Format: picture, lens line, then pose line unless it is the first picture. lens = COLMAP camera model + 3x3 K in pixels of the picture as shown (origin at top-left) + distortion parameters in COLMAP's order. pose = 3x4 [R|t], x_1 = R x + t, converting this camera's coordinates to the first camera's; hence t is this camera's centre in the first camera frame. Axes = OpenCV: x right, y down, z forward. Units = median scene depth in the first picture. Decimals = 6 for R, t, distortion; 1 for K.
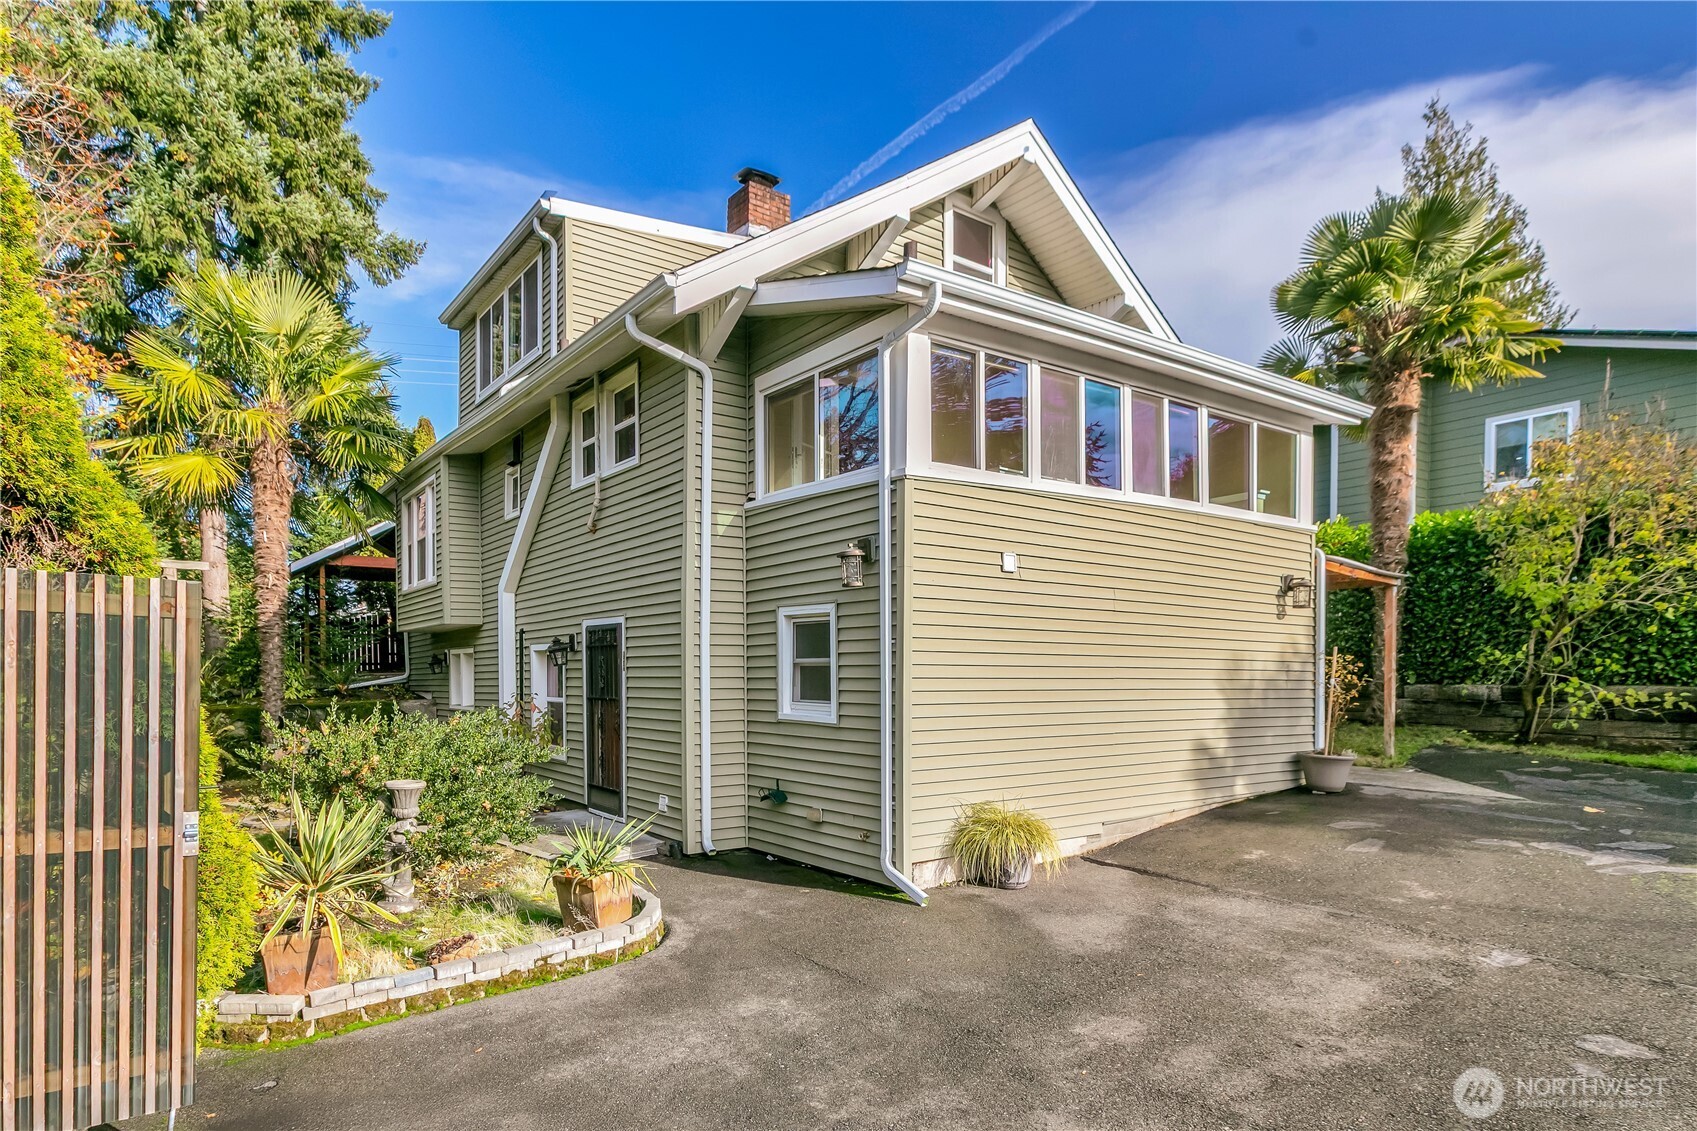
lens RADIAL K [[857.1, 0, 848.8], [0, 857.1, 690.7], [0, 0, 1]] dist [0.002311, 0.000462]
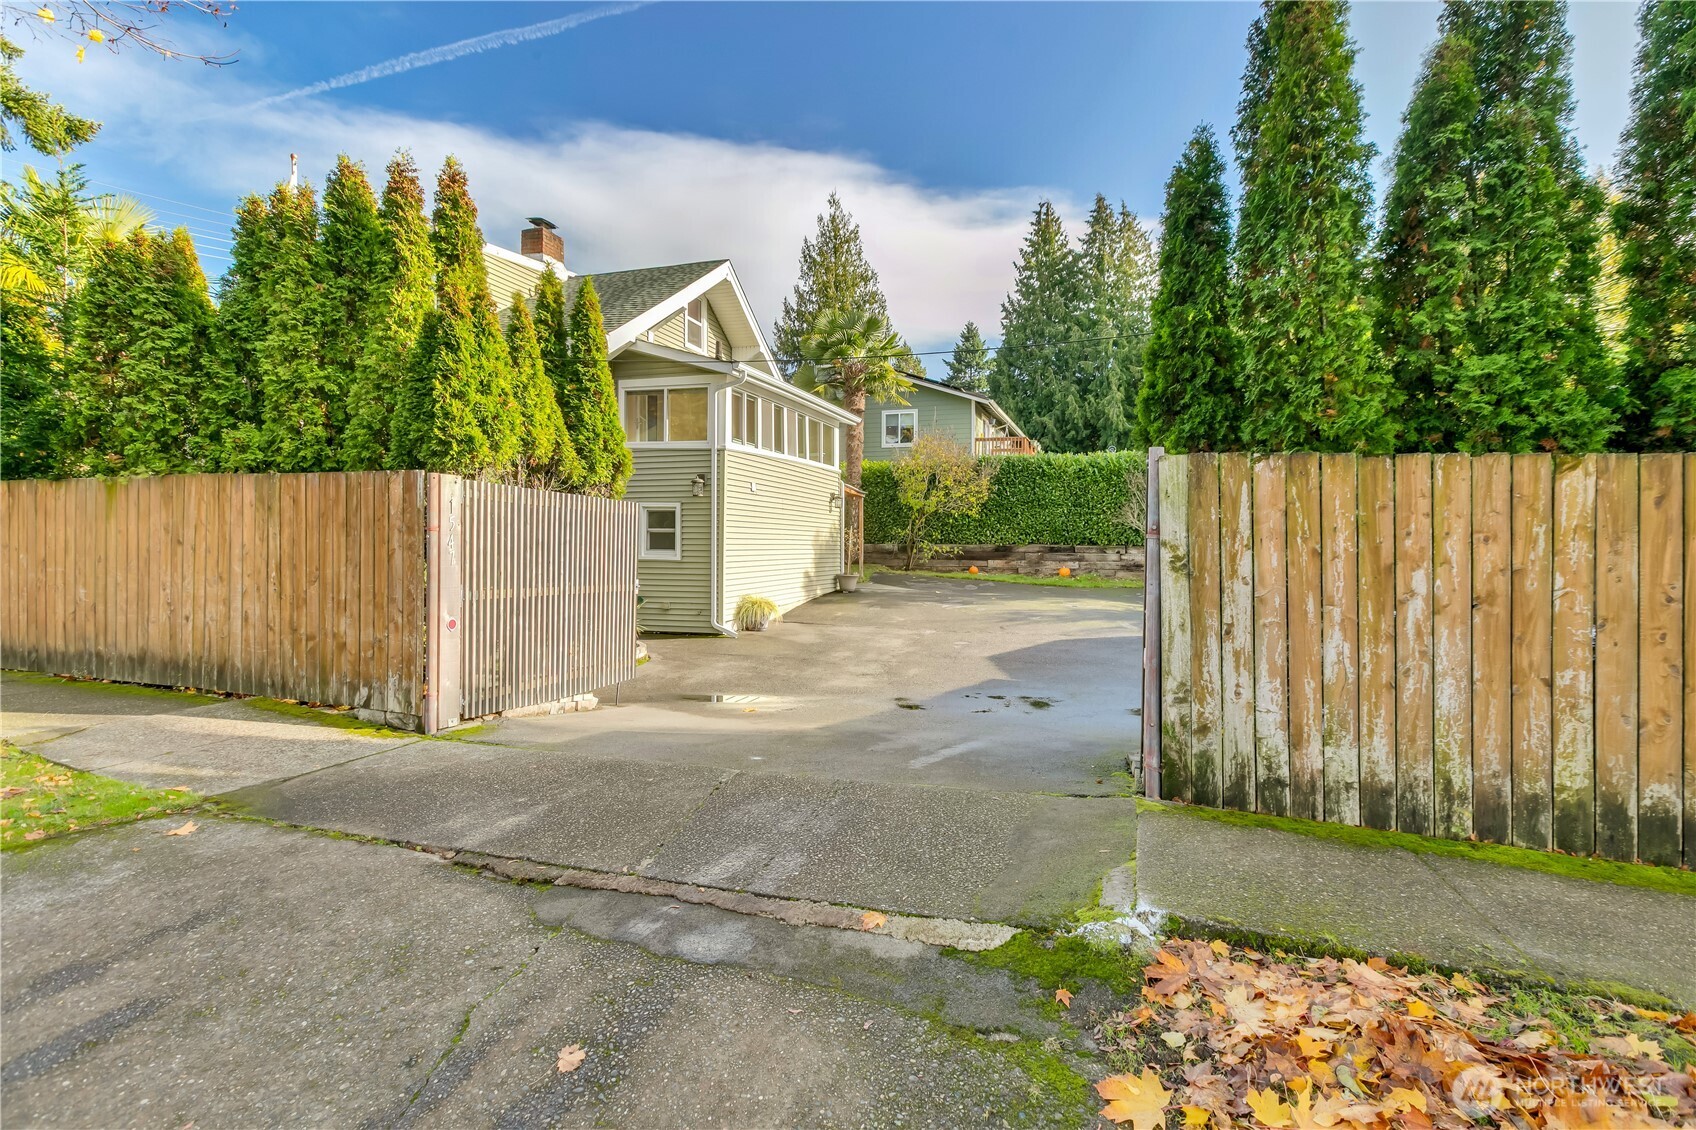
lens RADIAL K [[801.2, 0, 847.0], [0, 801.2, 536.8], [0, 0, 1]] dist [0.000314, 0.000297]
pose [[0.785609, 0.007564, 0.618677, -0.688971], [0.007518, 0.999735, -0.021769, 0.020303], [-0.618677, 0.021753, 0.785344, -0.591728]]
